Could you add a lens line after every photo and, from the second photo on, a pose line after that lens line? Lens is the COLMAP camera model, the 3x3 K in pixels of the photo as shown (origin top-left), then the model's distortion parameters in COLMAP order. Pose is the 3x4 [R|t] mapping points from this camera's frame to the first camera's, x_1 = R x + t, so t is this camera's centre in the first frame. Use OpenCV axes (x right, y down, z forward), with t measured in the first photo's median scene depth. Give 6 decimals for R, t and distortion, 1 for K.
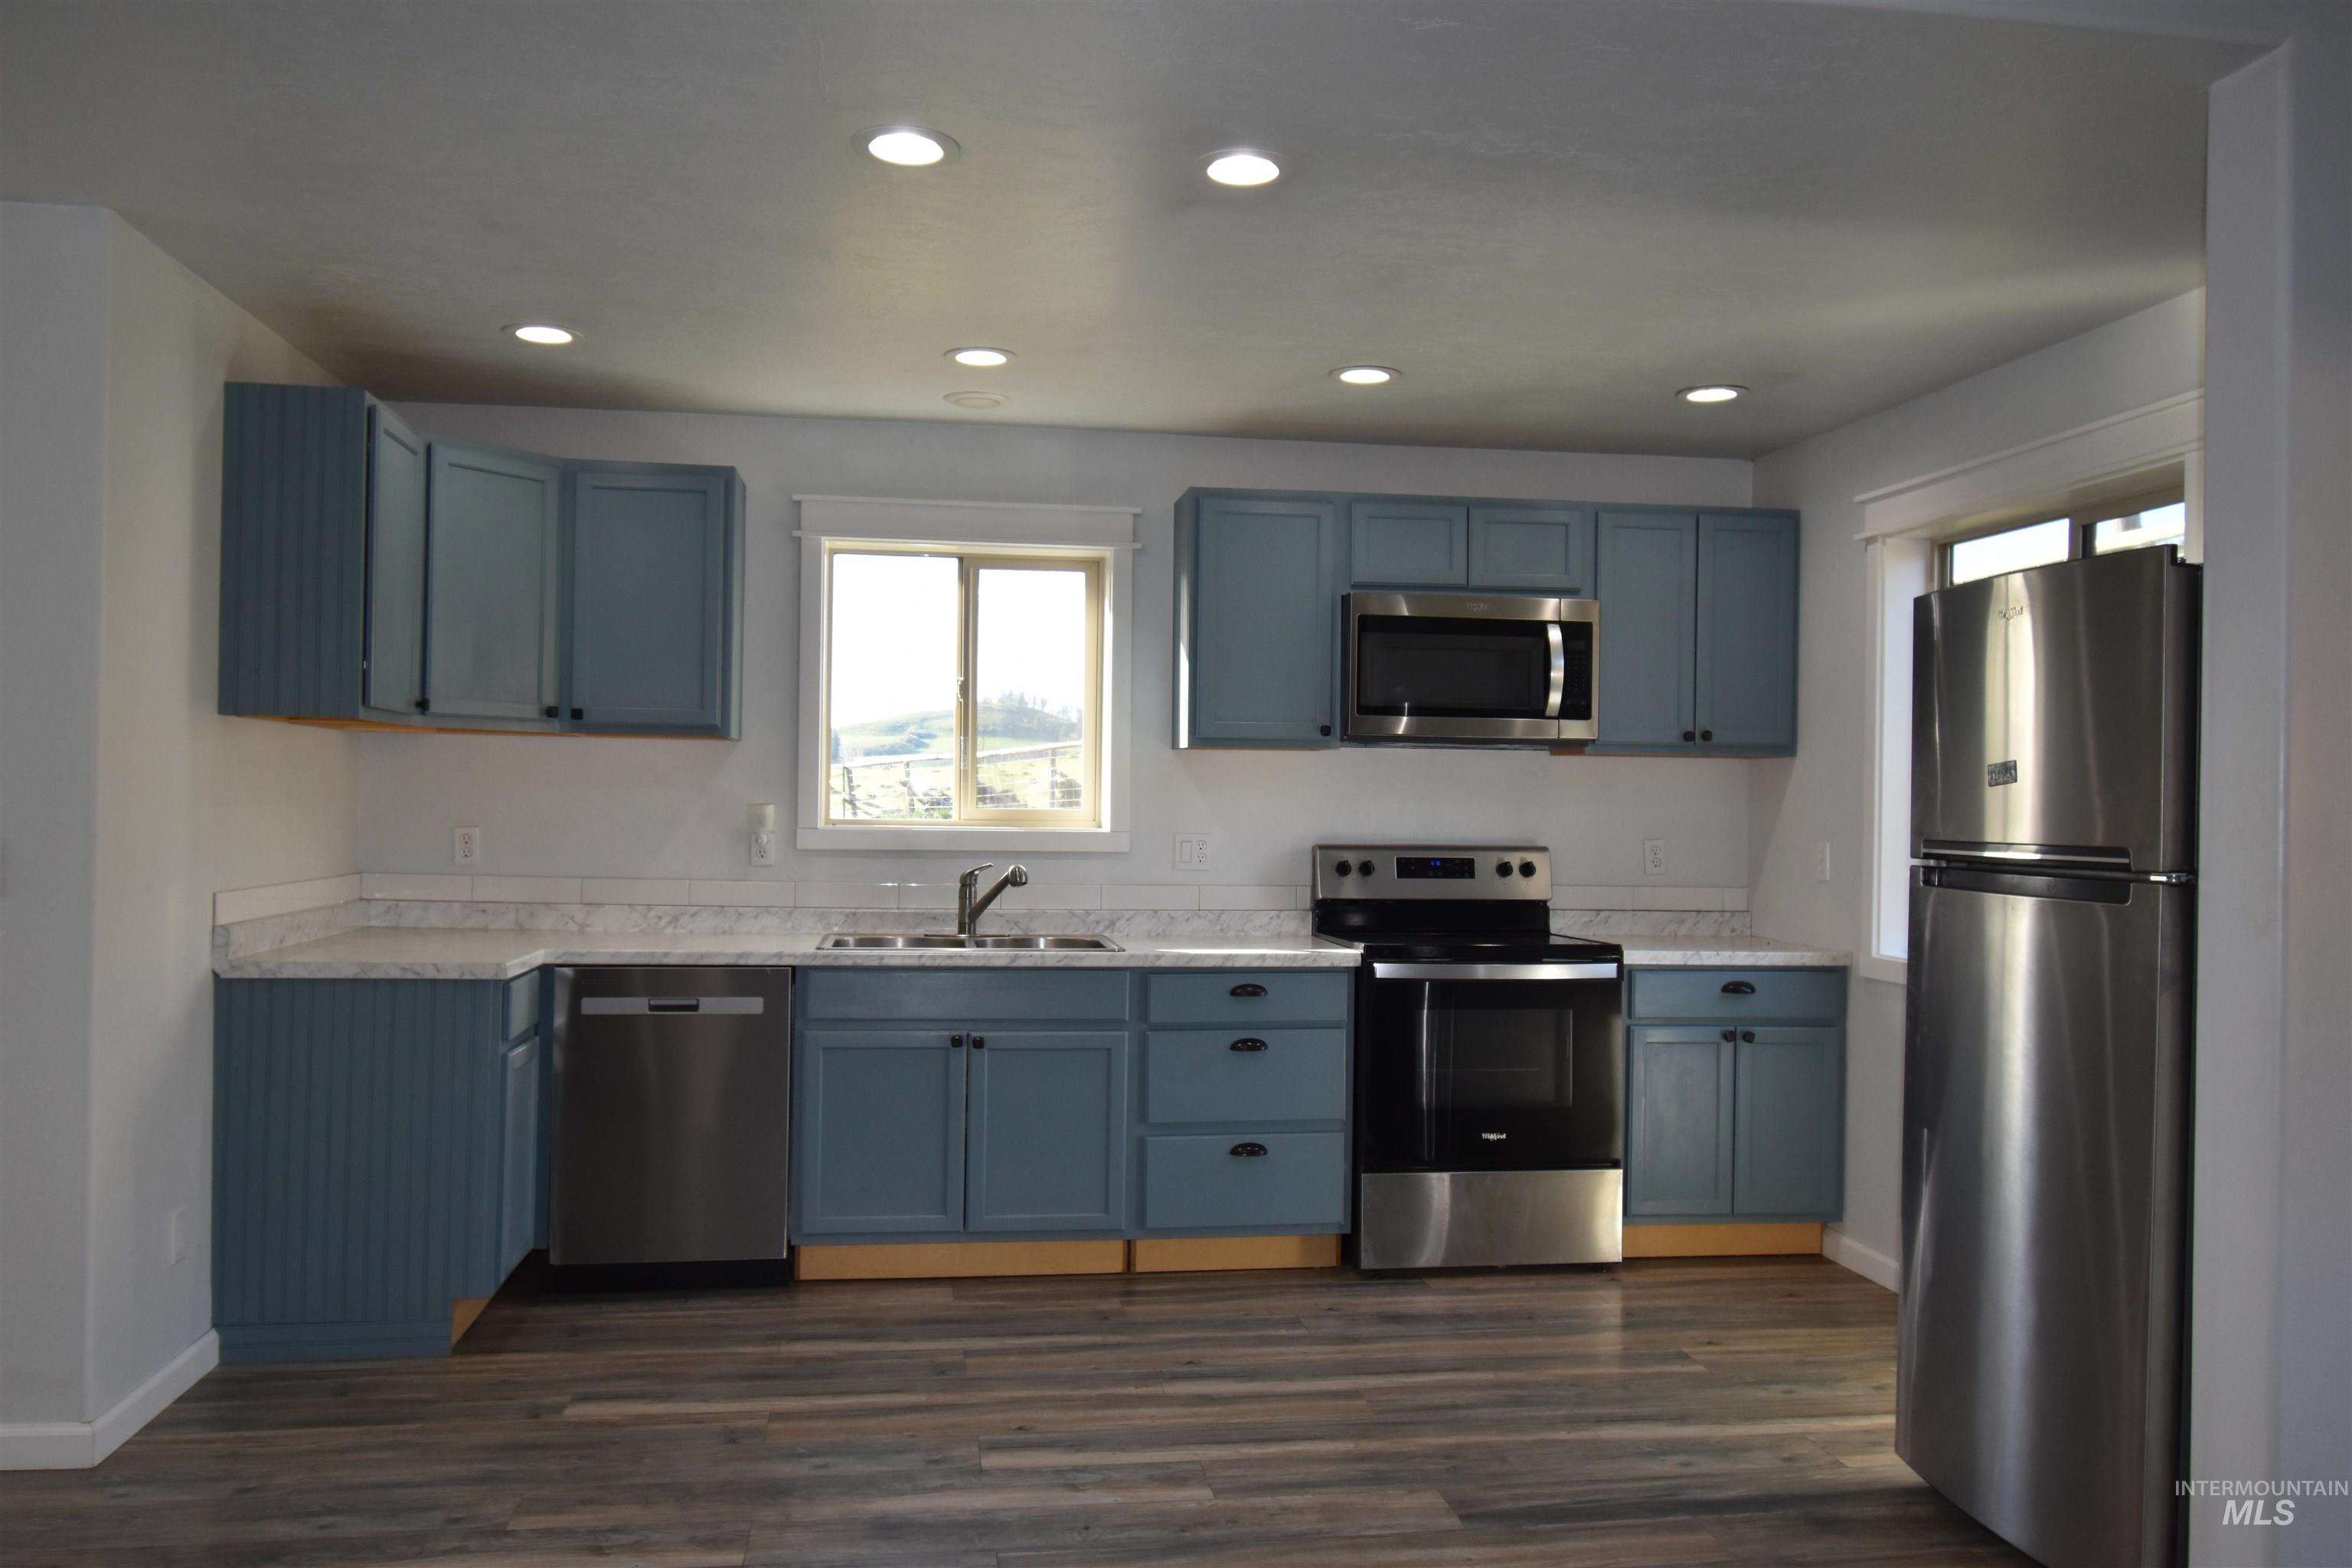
lens RADIAL K [[1746.1, 0, 1174.2], [0, 1746.1, 789.1], [0, 0, 1]] dist [0.006749, 0.012905]
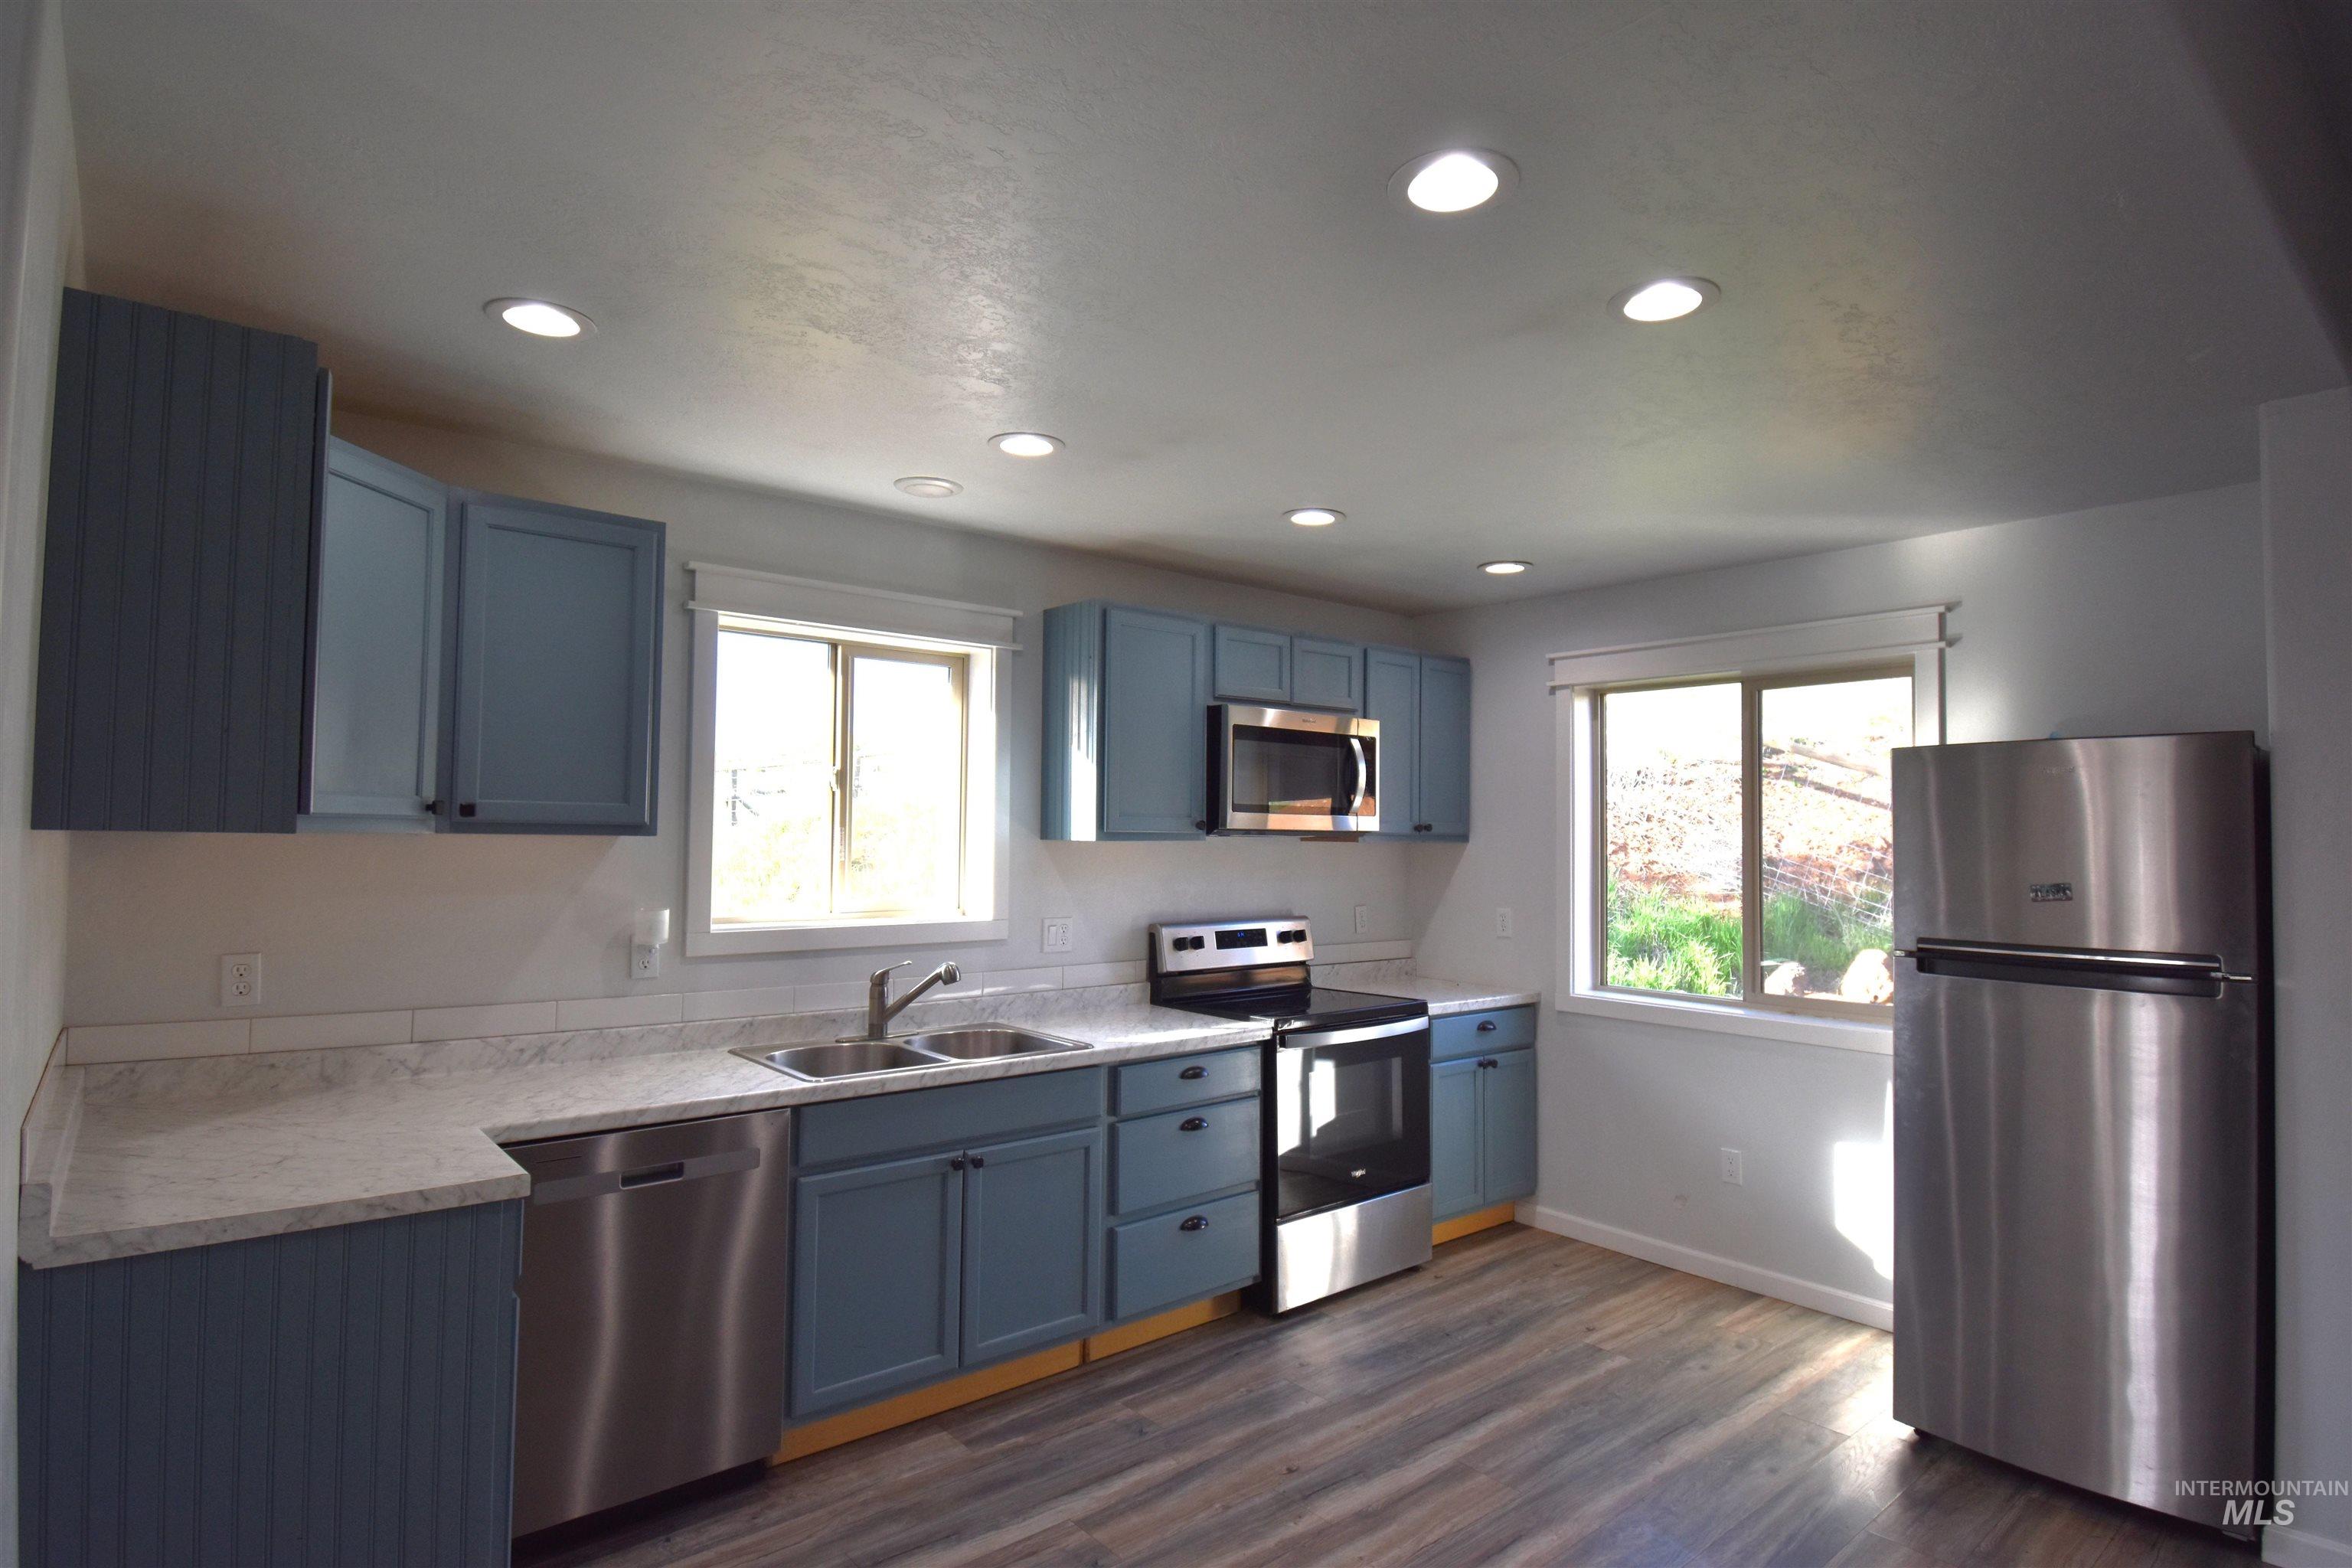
lens RADIAL K [[1215.1, 0, 1187.1], [0, 1215.1, 779.2], [0, 0, 1]] dist [0.005482, -0.010526]
pose [[0.848994, 0.020385, 0.528009, -0.349179], [-0.003085, 0.999430, -0.033624, -0.038482], [-0.528394, 0.026918, 0.848573, 0.354786]]
